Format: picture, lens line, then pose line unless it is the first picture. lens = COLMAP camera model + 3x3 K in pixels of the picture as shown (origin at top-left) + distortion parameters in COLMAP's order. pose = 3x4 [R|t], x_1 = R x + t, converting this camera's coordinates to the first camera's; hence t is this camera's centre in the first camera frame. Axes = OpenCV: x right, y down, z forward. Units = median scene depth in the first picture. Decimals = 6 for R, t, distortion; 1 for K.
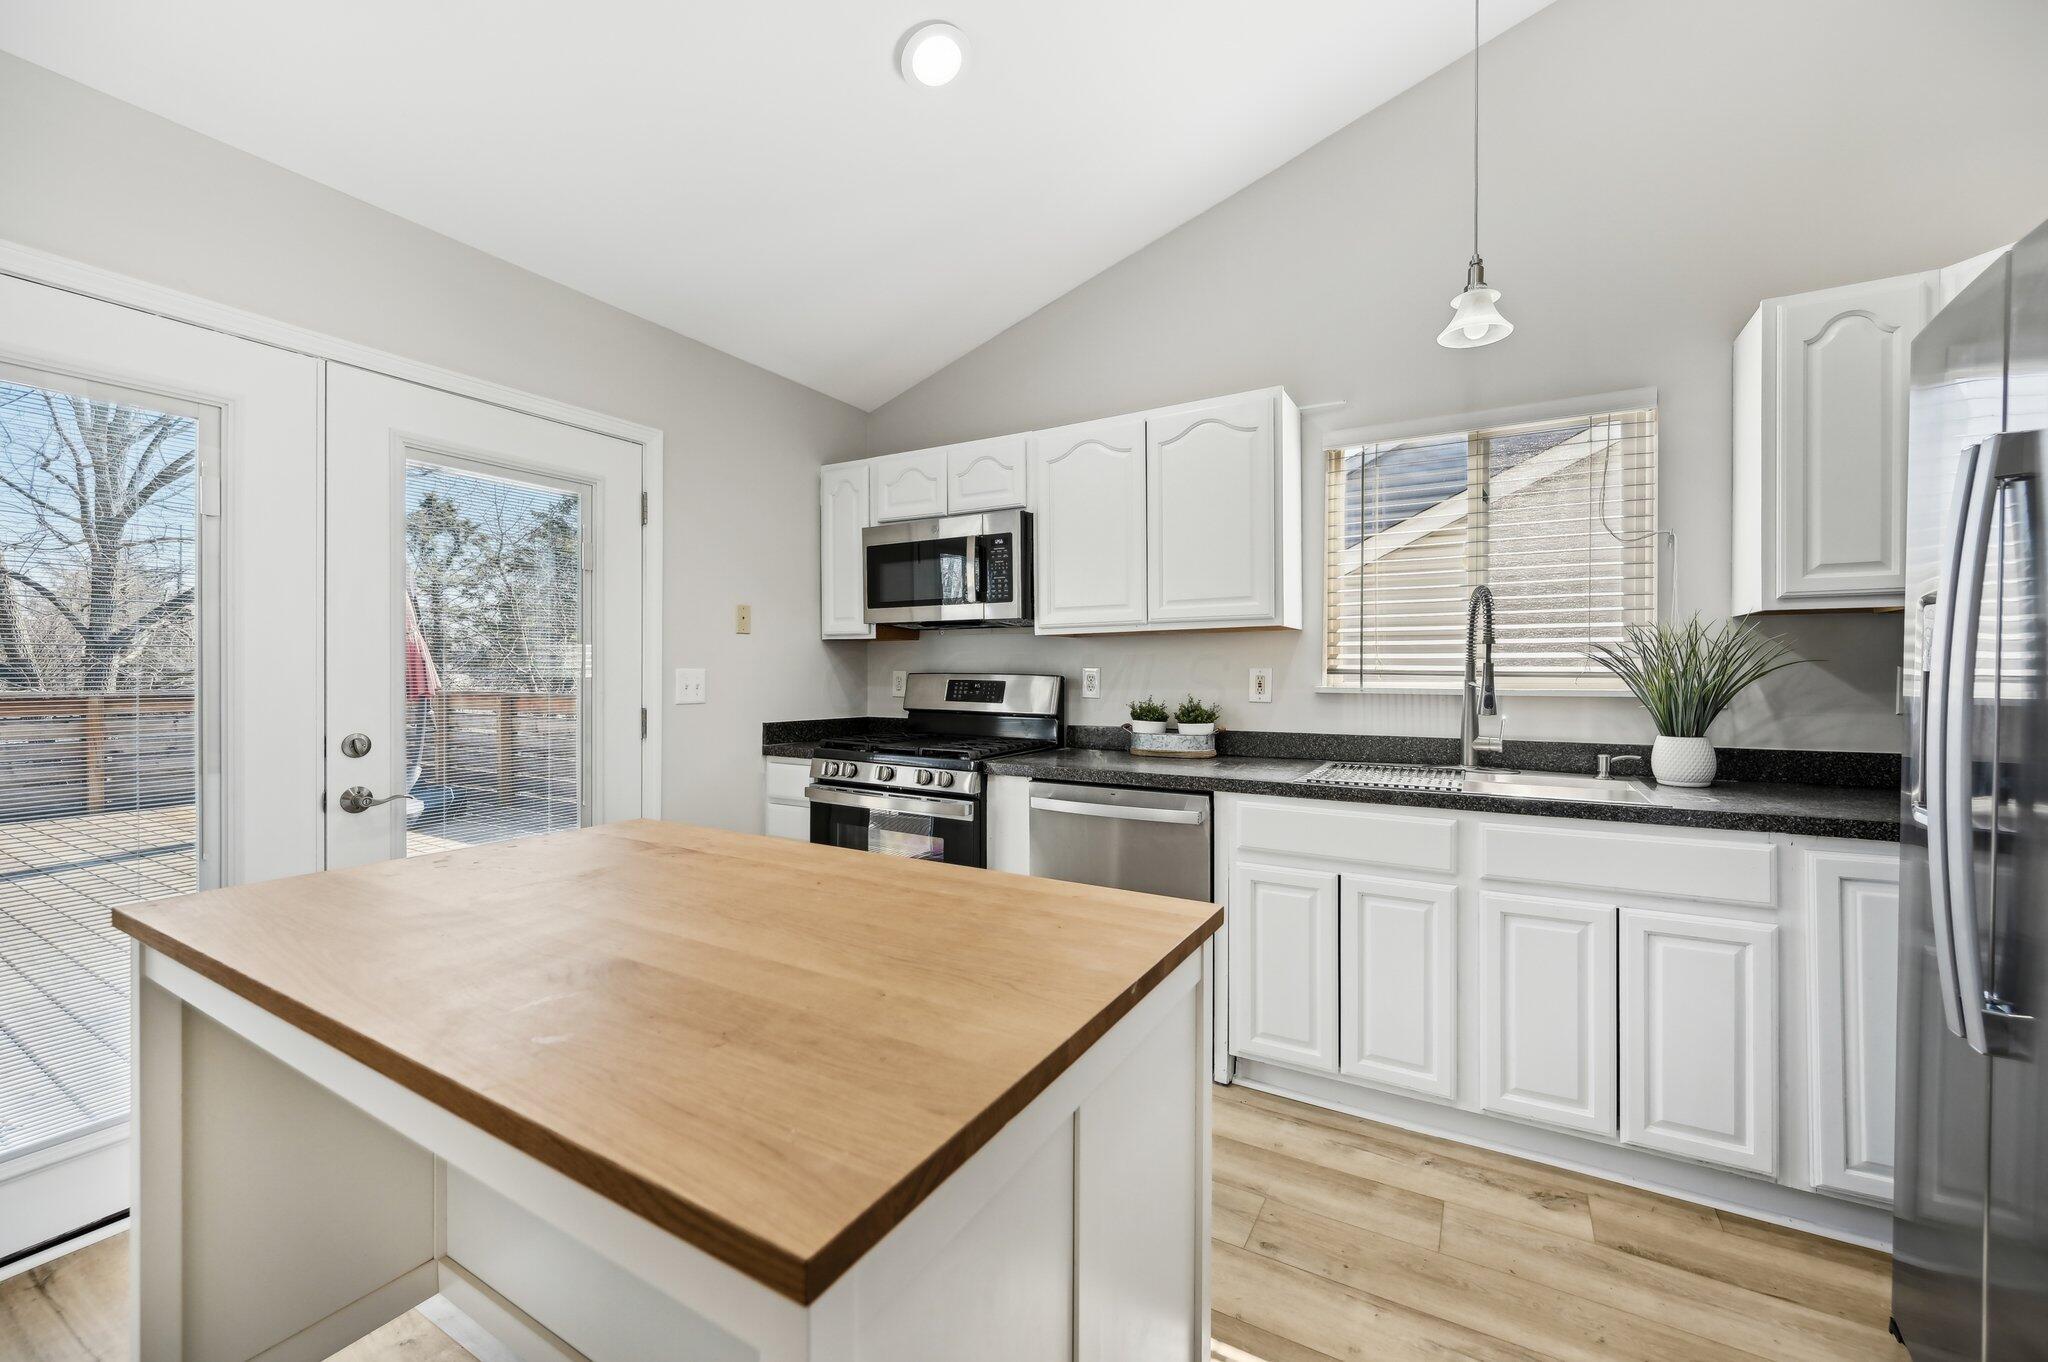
lens RADIAL K [[810.0, 0, 996.8], [0, 810.0, 681.6], [0, 0, 1]] dist [0.000945, 0.001300]
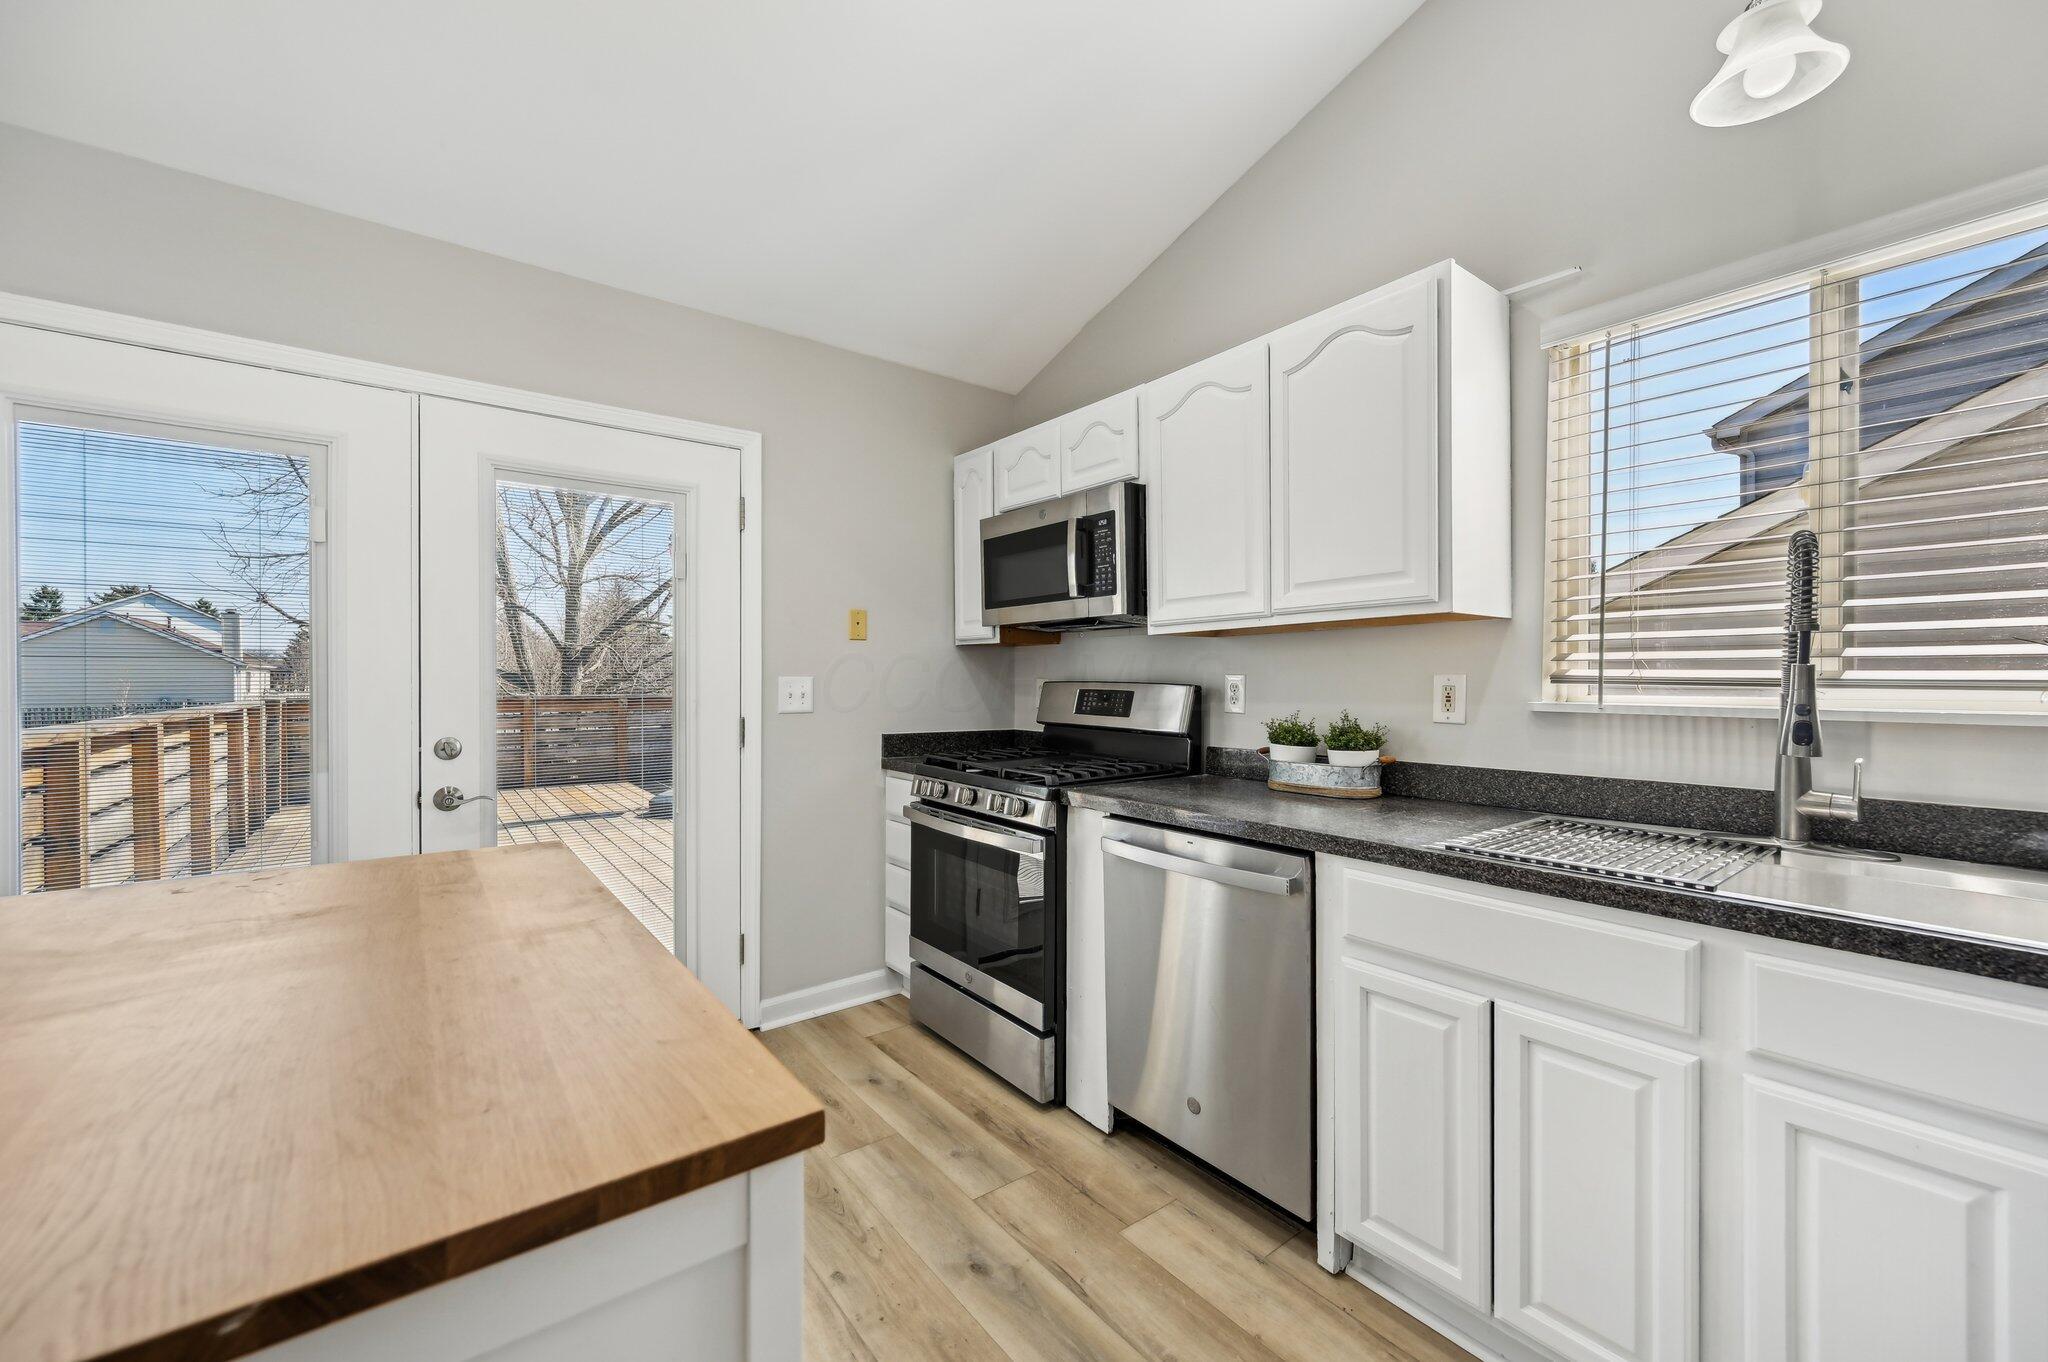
lens RADIAL K [[810.0, 0, 1012.9], [0, 810.0, 689.6], [0, 0, 1]] dist [0.000945, 0.001300]
pose [[0.930374, 0.004042, -0.366590, 0.229583], [-0.003785, 0.999992, 0.001420, -0.003191], [0.366593, 0.000066, 0.930382, 0.206289]]
